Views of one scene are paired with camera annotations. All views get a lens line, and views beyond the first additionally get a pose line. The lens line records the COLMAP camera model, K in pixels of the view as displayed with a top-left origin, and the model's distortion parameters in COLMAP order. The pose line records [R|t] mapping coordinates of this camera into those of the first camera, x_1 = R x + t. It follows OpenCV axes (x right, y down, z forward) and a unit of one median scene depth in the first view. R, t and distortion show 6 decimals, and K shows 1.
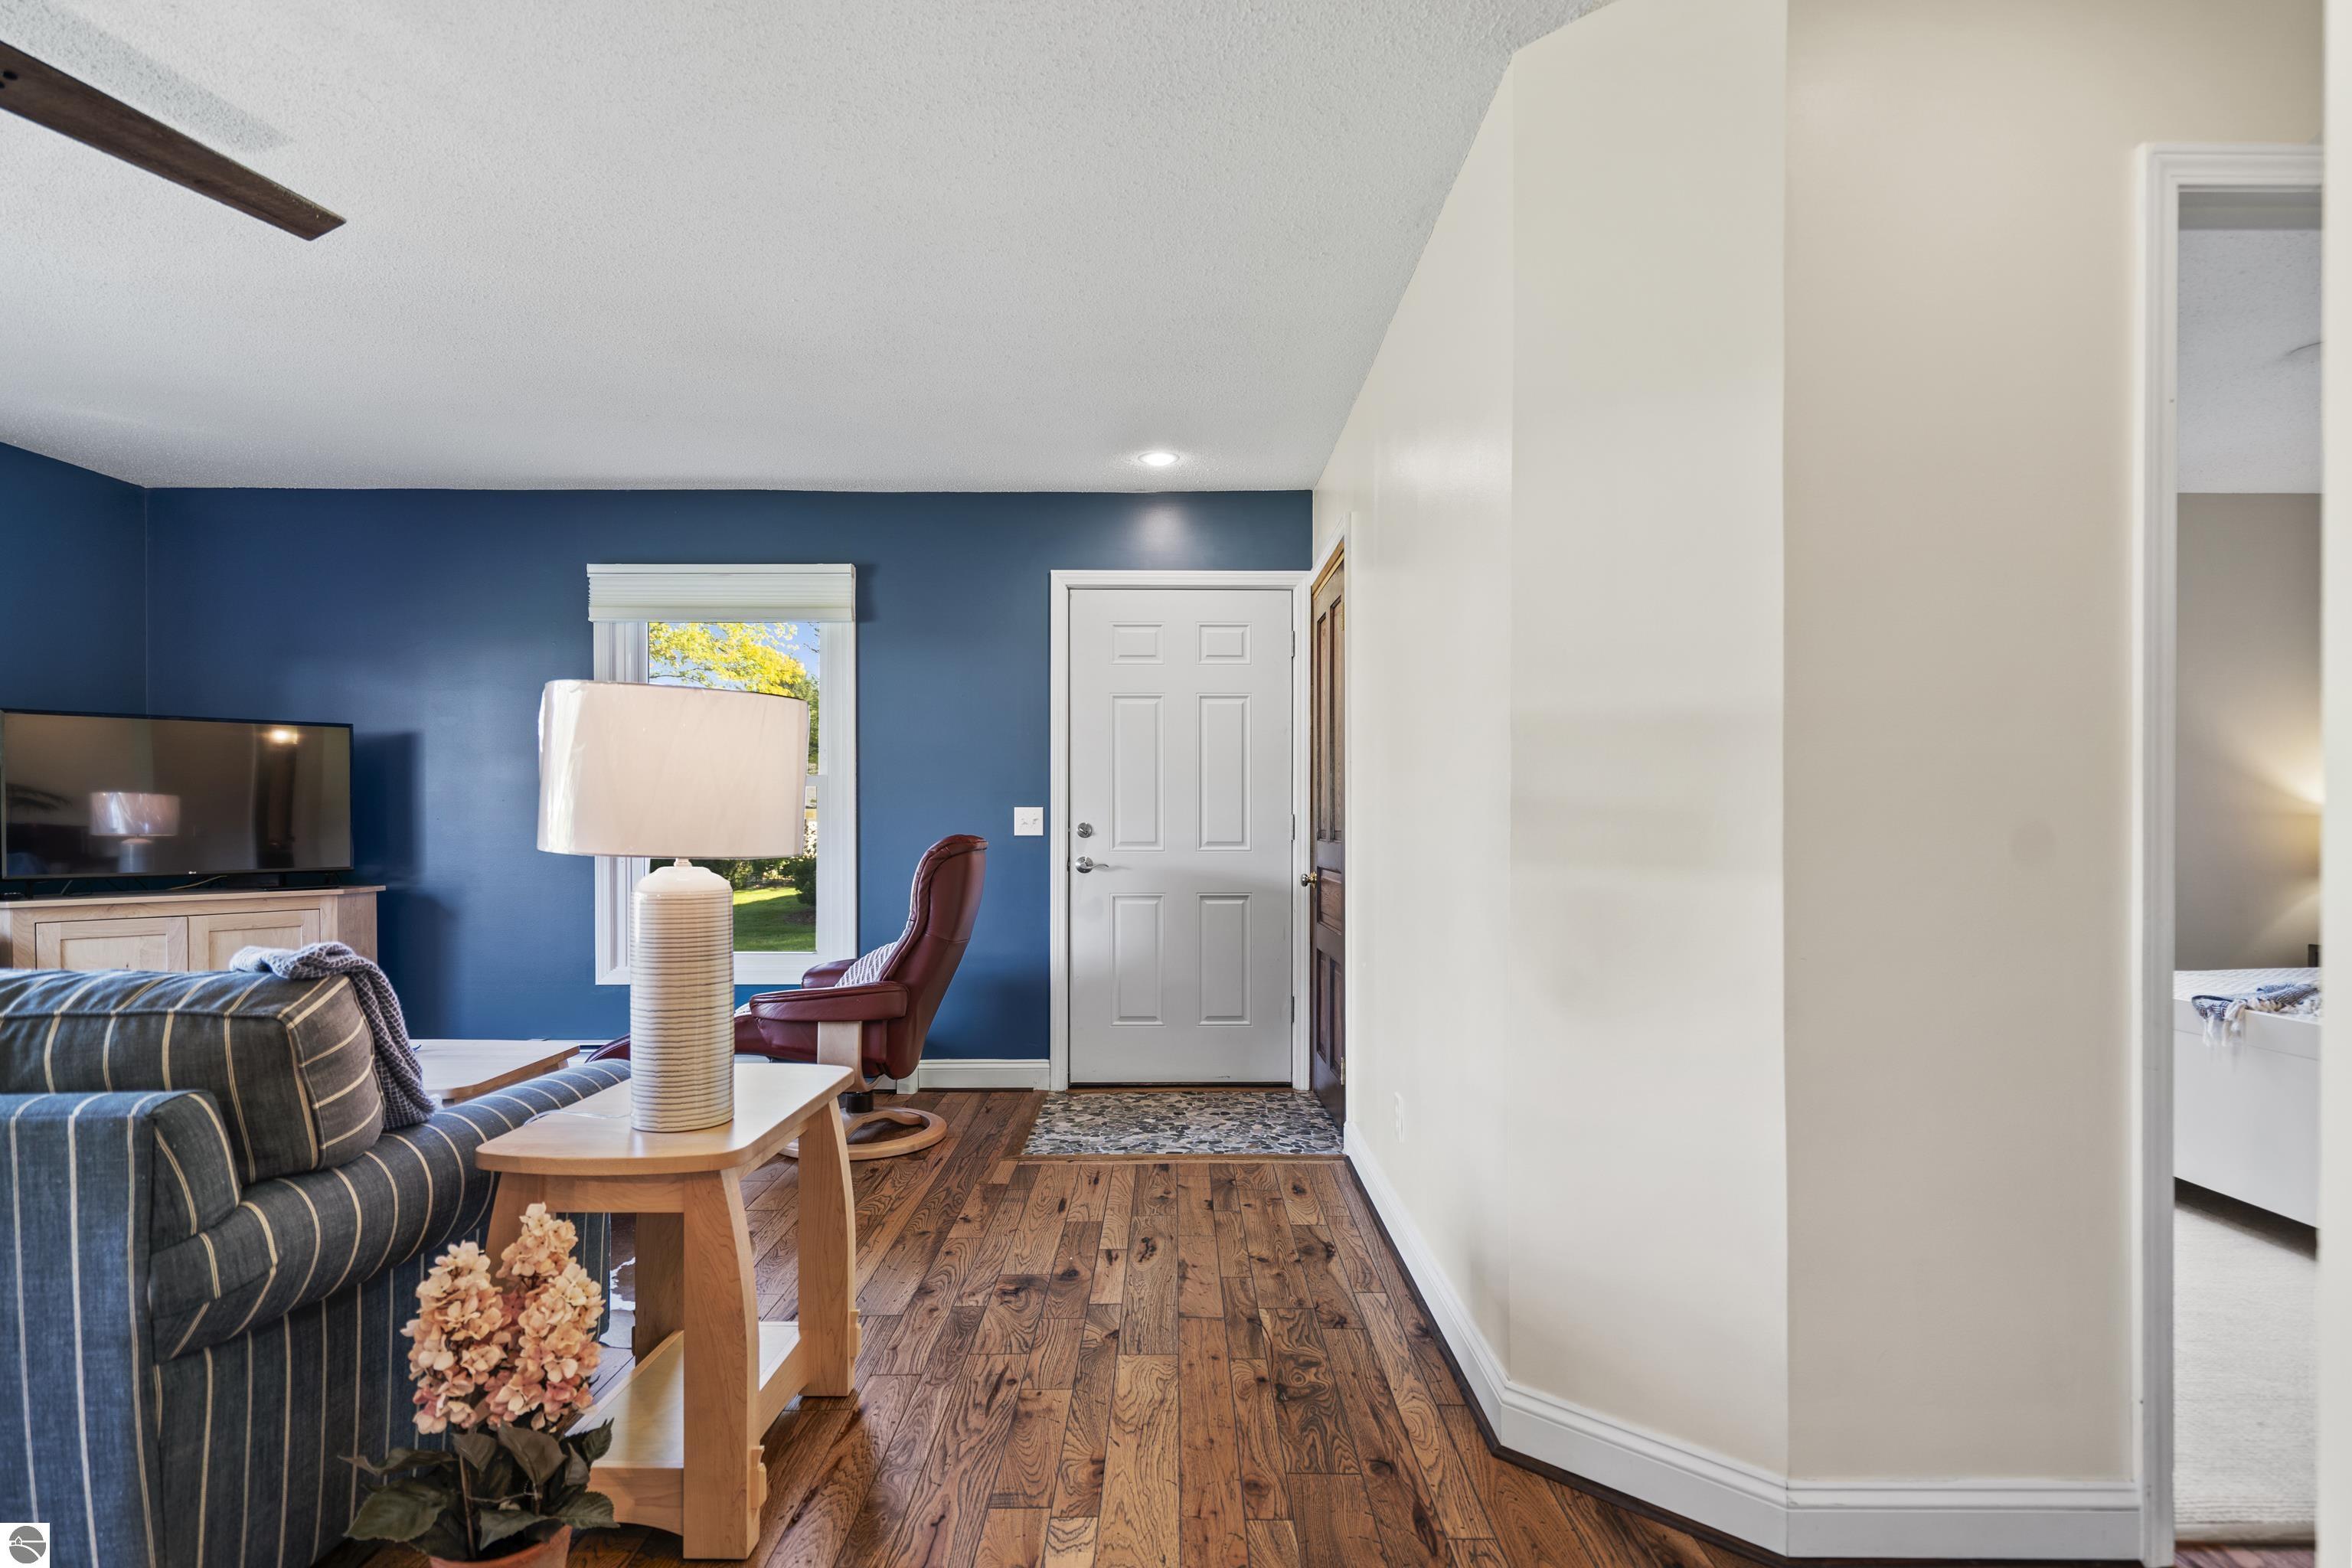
lens RADIAL K [[1208.3, 0, 1177.6], [0, 1208.3, 817.8], [0, 0, 1]] dist [0.003519, 0.000927]
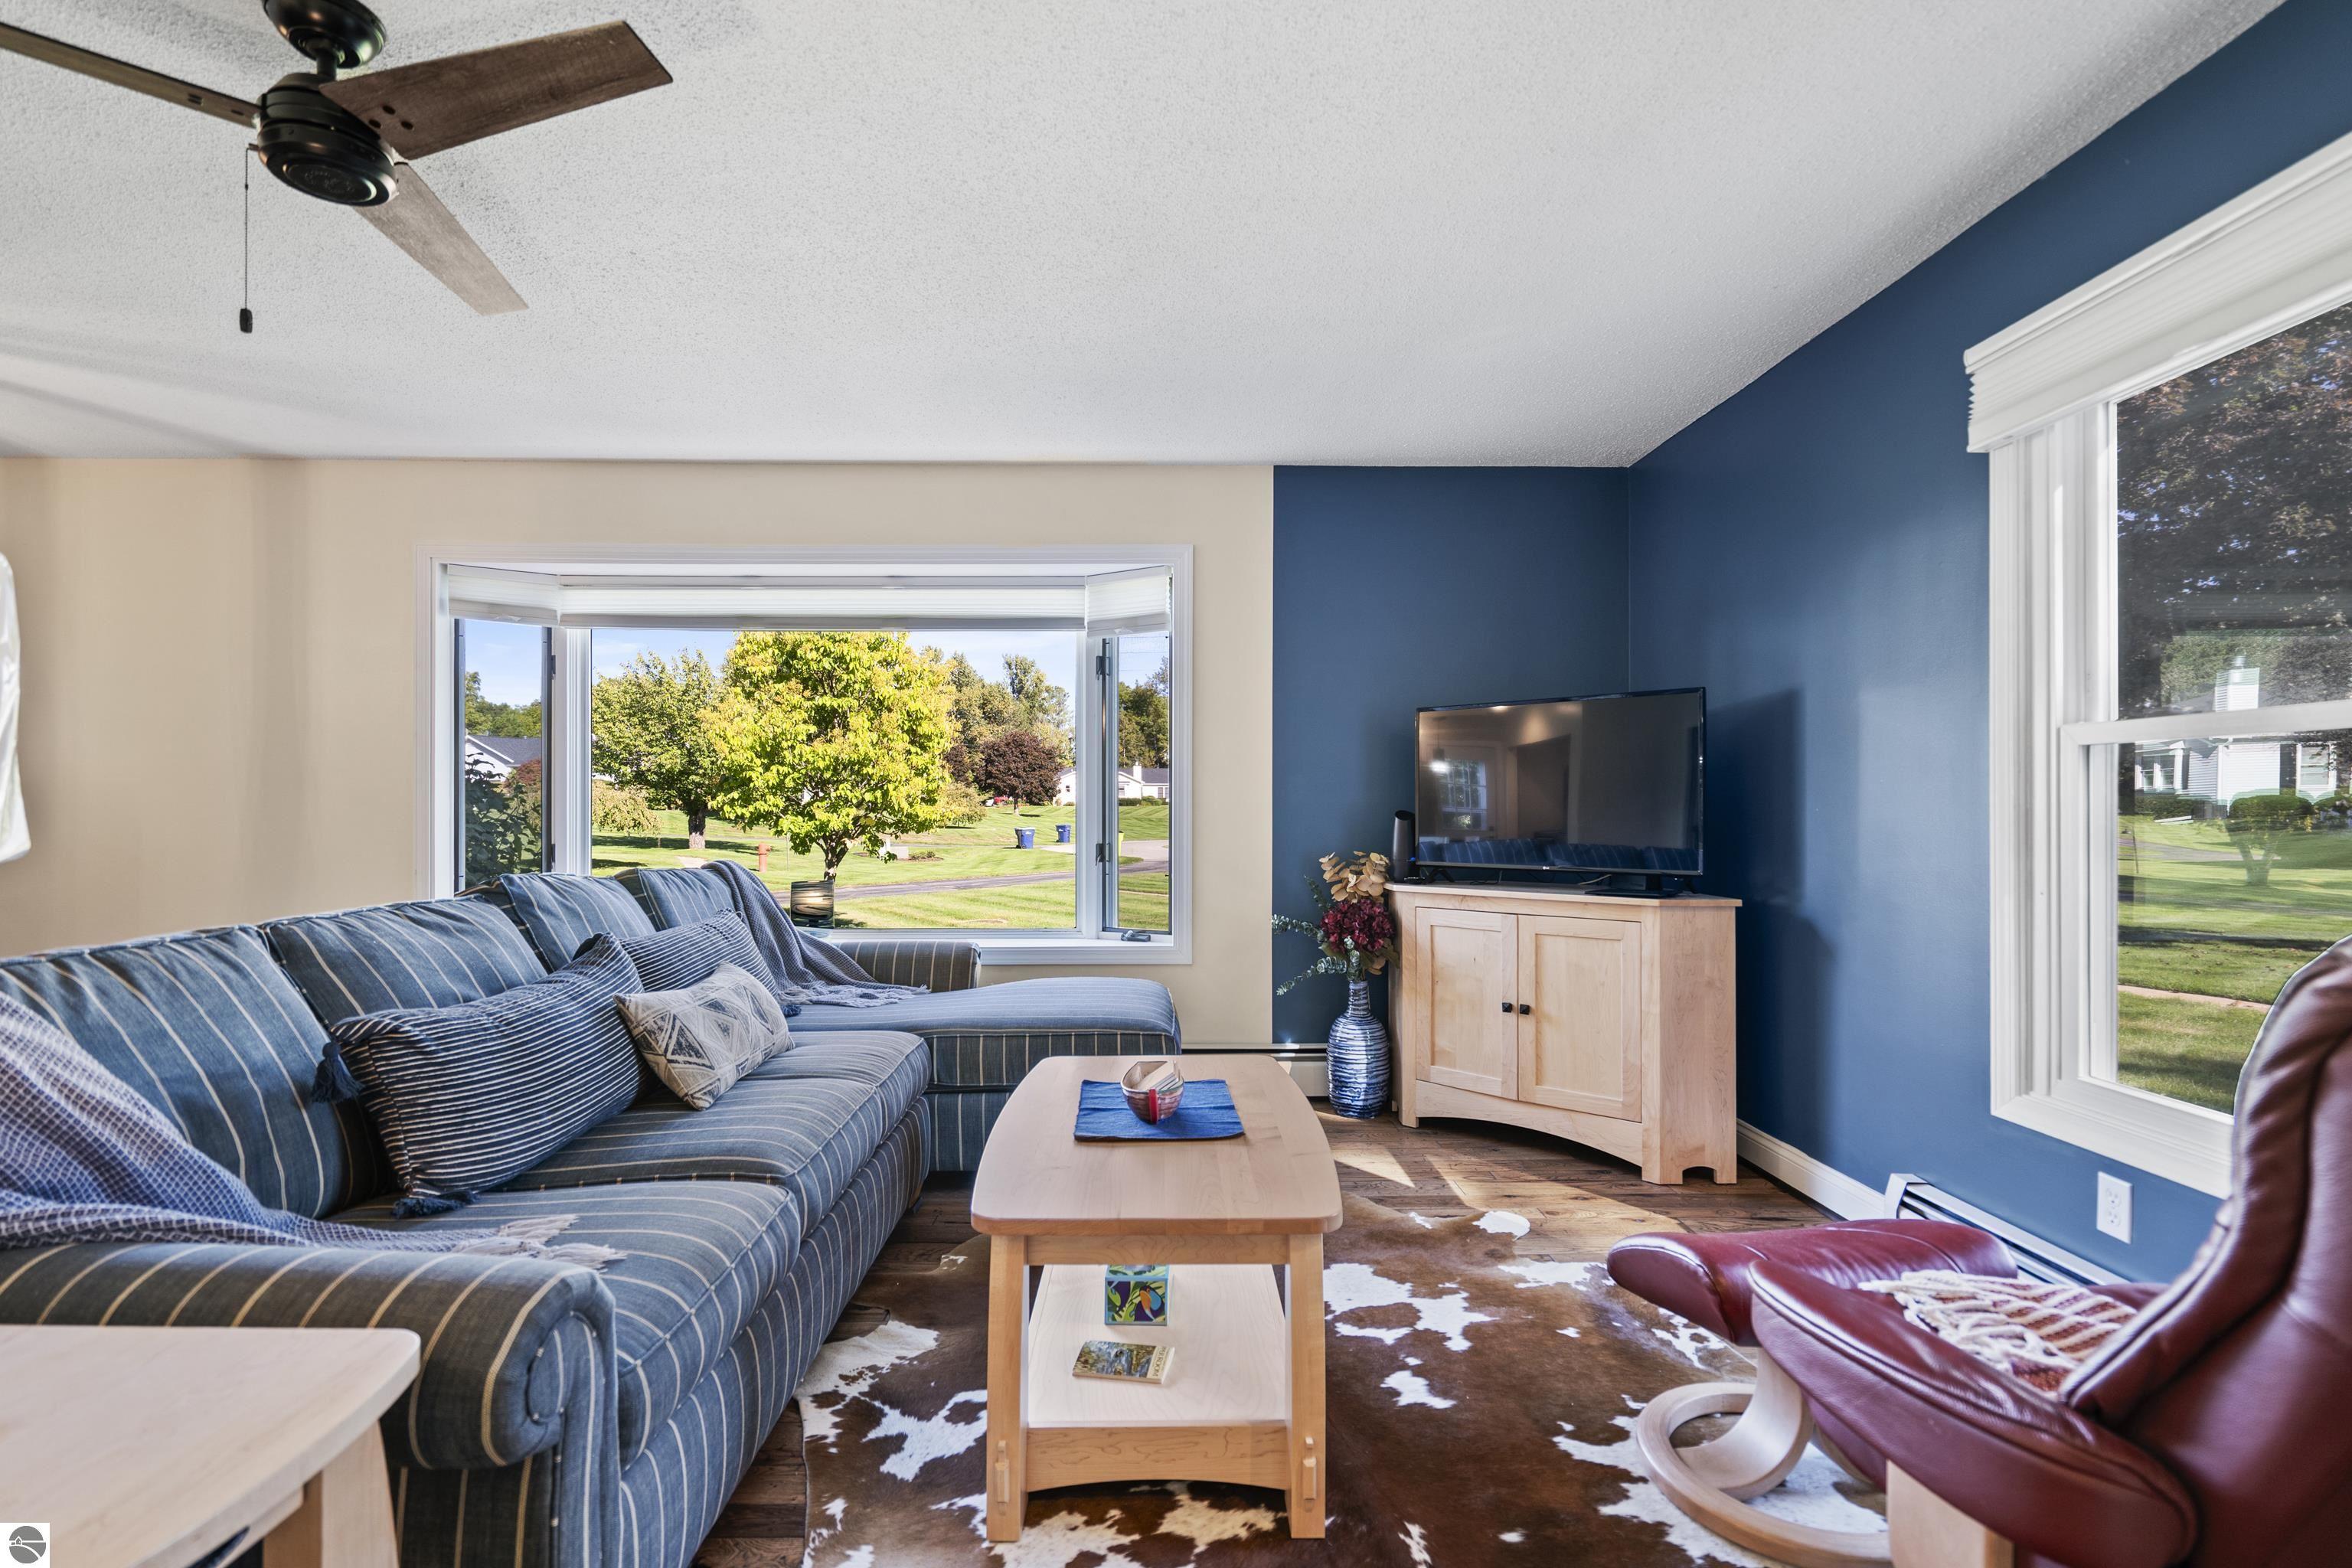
lens RADIAL K [[1072.3, 0, 1175.0], [0, 1072.3, 807.8], [0, 0, 1]] dist [-0.004882, 0.000005]
pose [[0.009145, 0.001043, -0.999958, -0.002412], [-0.002587, 0.999996, 0.001019, -0.000284], [0.999955, 0.002578, 0.009147, 0.627425]]
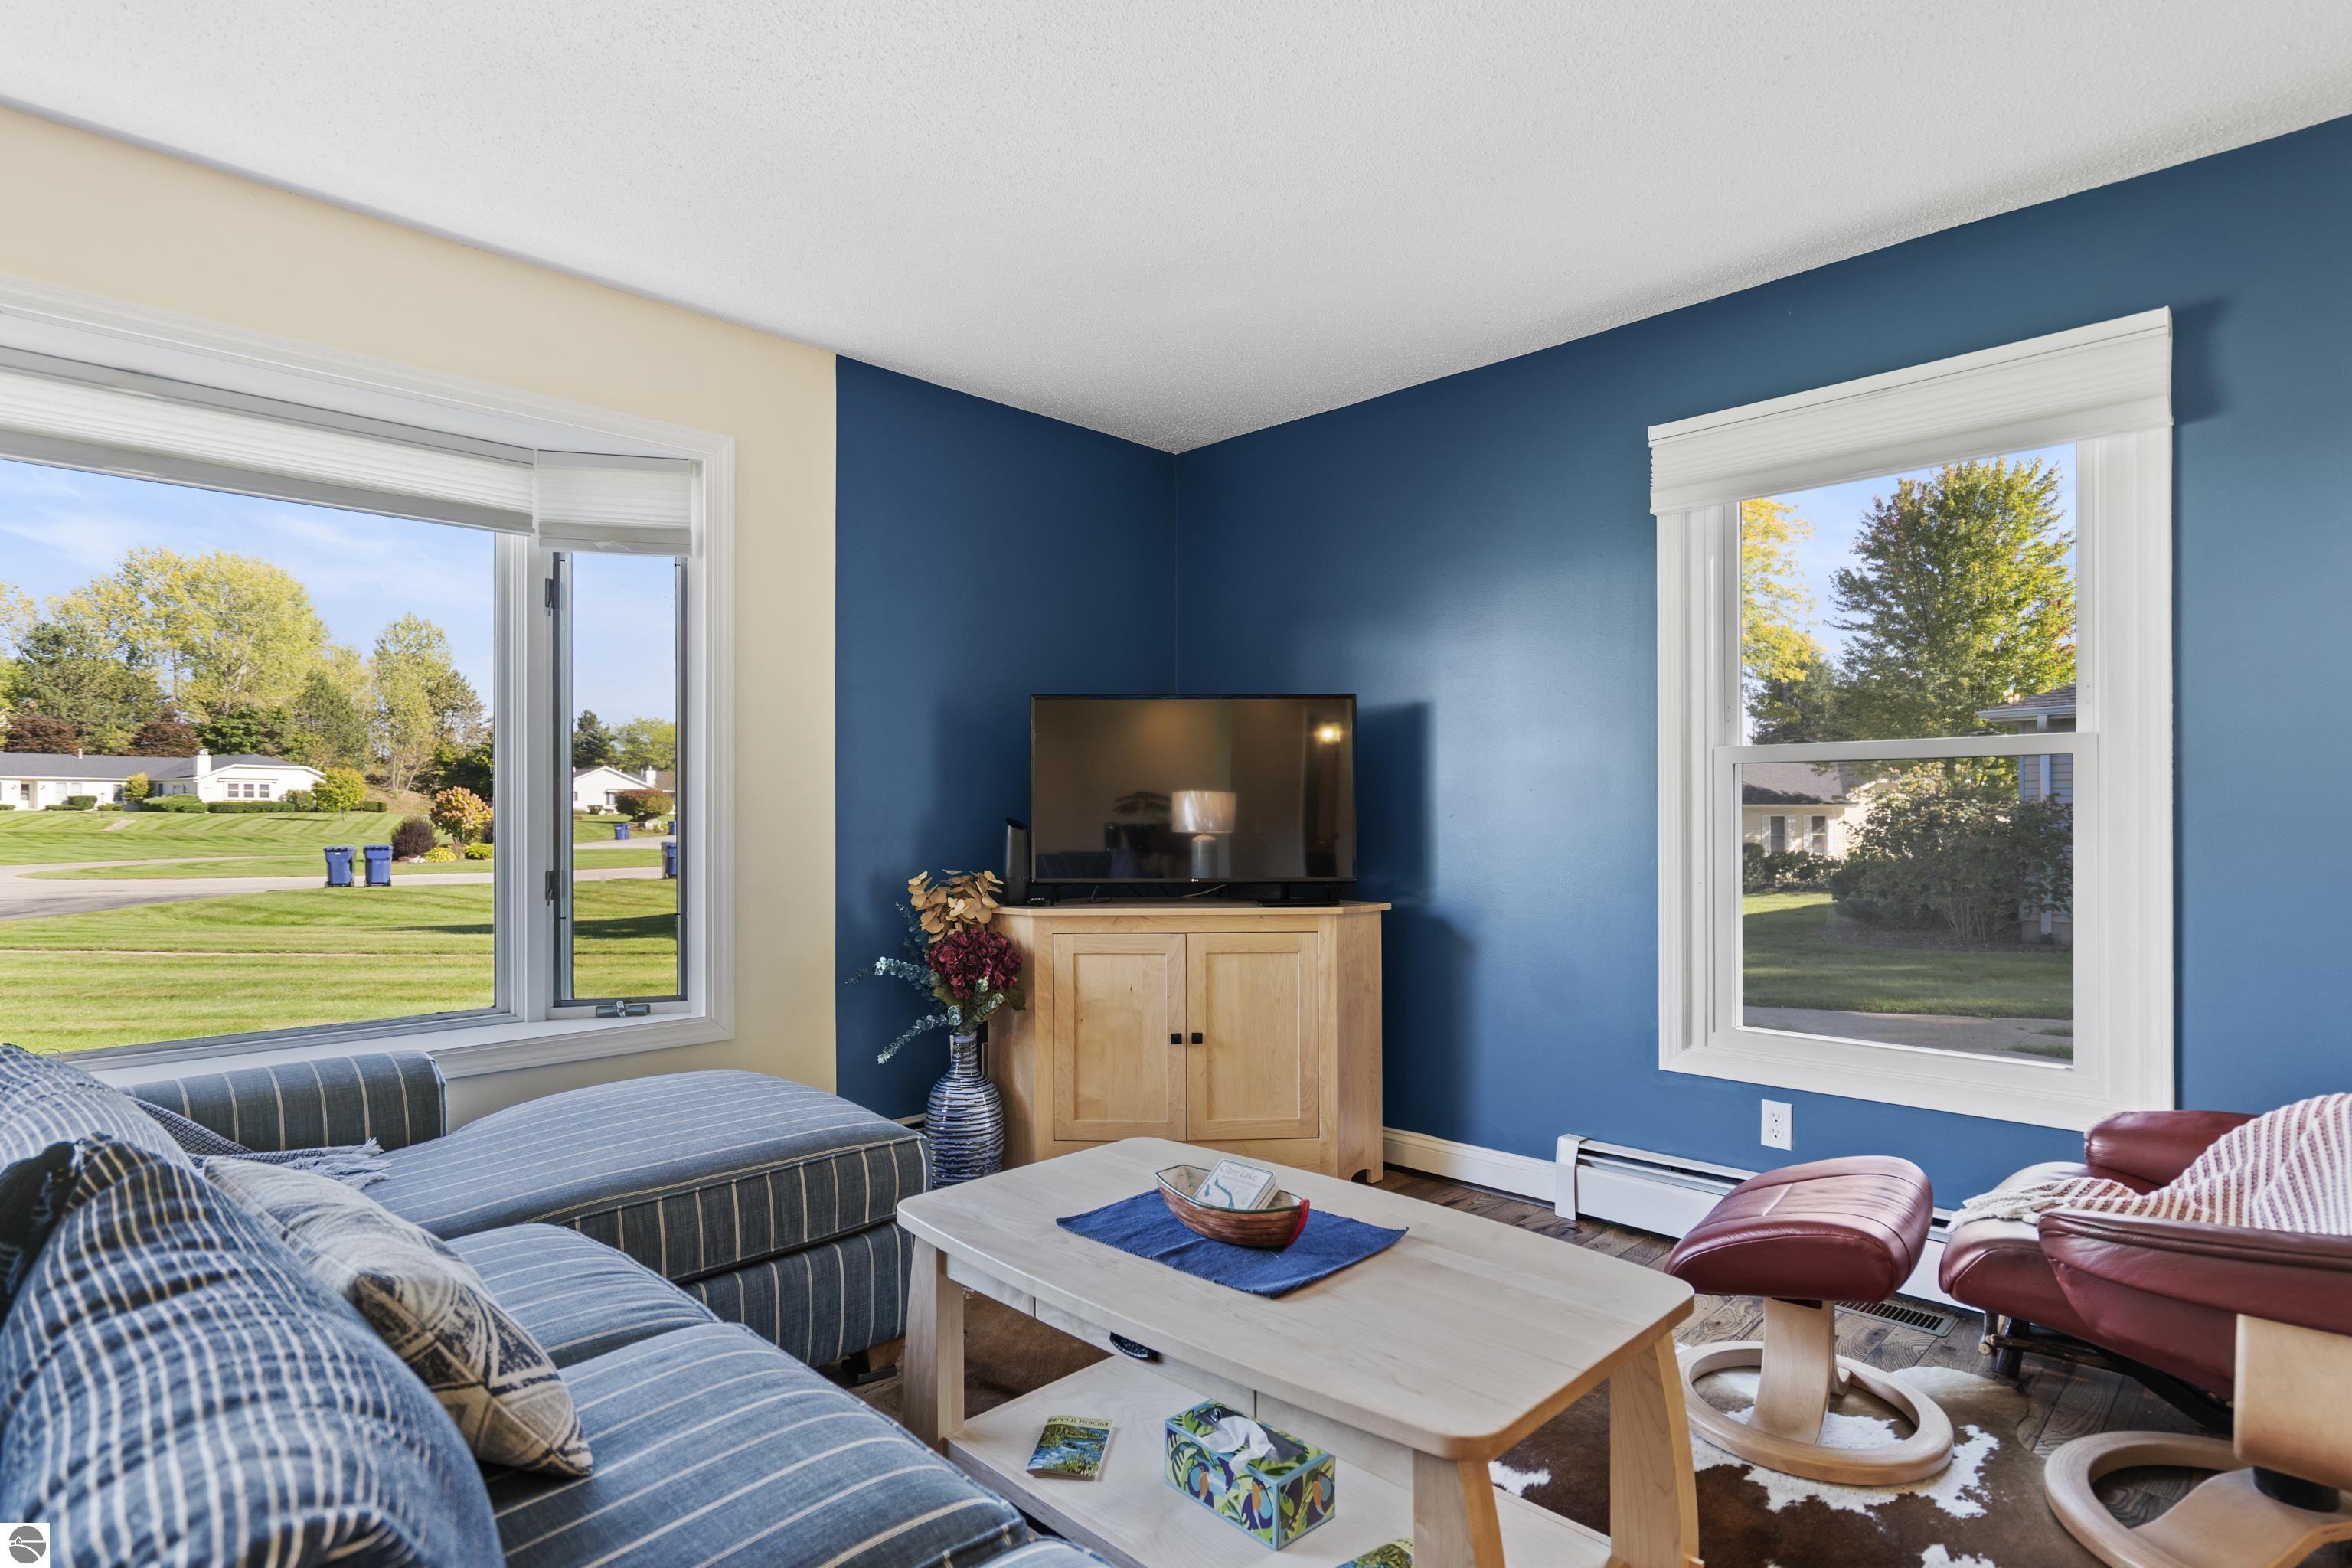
lens RADIAL K [[1208.3, 0, 1177.6], [0, 1208.3, 817.8], [0, 0, 1]] dist [0.003519, 0.000927]
pose [[0.707332, 0.002164, -0.706879, -0.203535], [-0.000647, 0.999997, 0.002414, -0.000018], [0.706882, -0.001250, 0.707331, 0.353438]]
